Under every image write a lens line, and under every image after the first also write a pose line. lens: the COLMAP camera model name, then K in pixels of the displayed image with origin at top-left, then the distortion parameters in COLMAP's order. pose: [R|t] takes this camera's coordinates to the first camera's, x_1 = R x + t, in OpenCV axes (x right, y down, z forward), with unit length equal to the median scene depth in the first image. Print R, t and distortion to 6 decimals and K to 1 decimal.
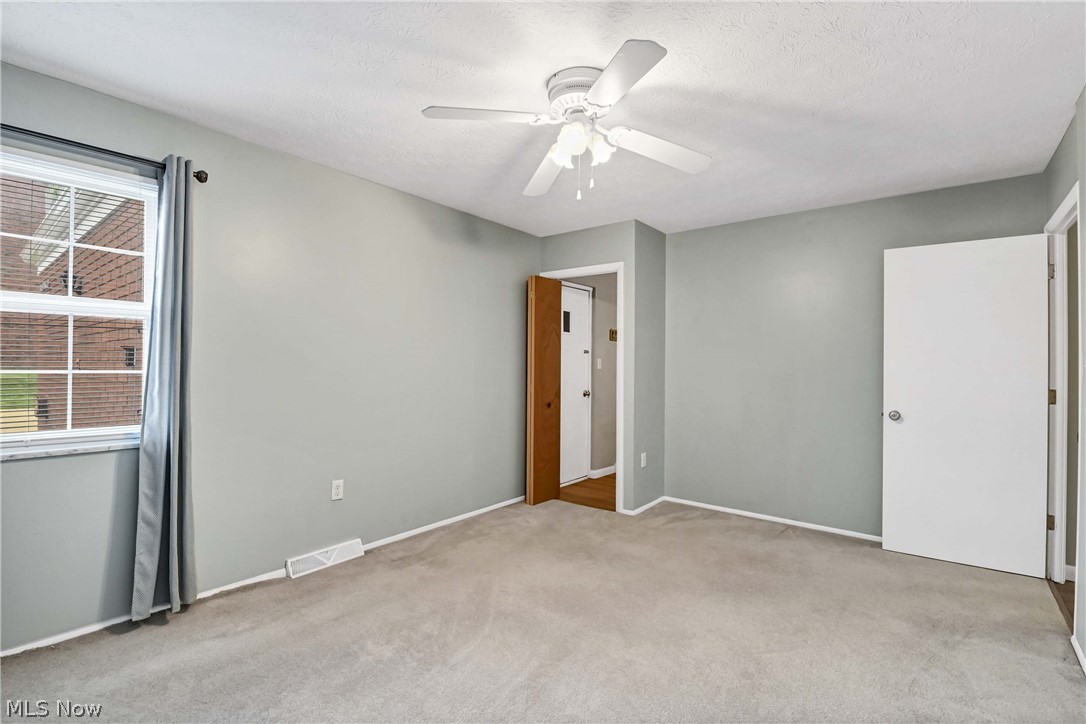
lens RADIAL K [[500.4, 0, 565.5], [0, 500.4, 360.8], [0, 0, 1]] dist [-0.002261, -0.000180]
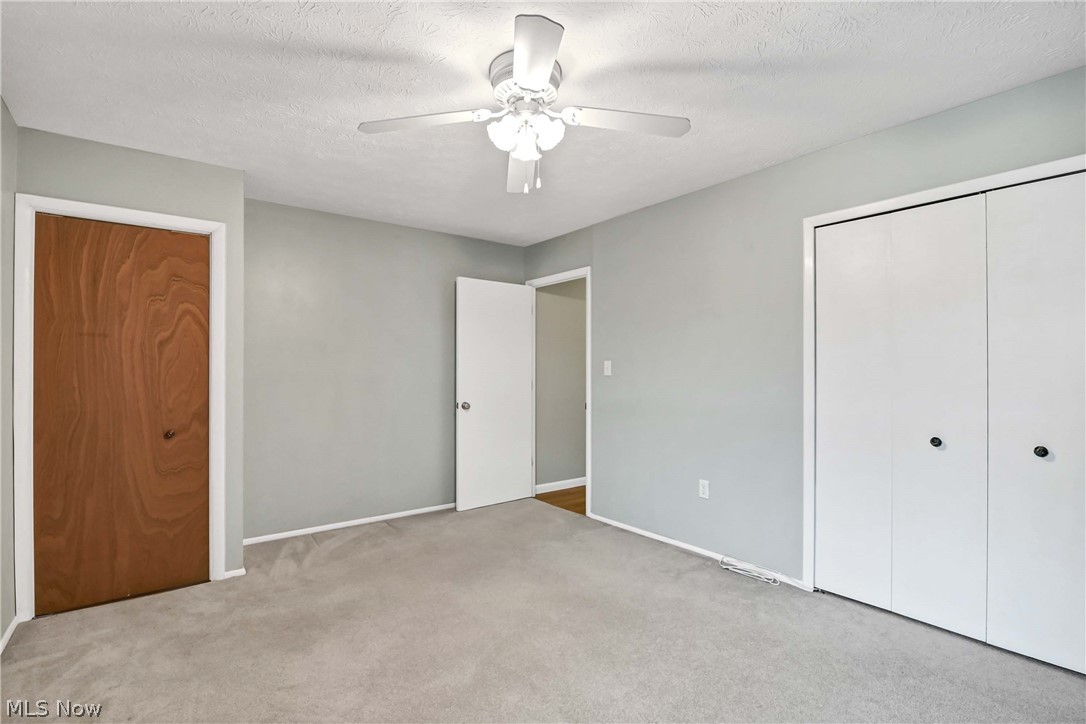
lens RADIAL K [[503.1, 0, 543.7], [0, 503.1, 360.3], [0, 0, 1]] dist [0.004633, -0.011353]
pose [[0.277898, 0.002452, 0.960608, -0.517509], [-0.000170, 0.999997, -0.002504, -0.004412], [-0.960611, 0.000533, 0.277897, 0.421290]]
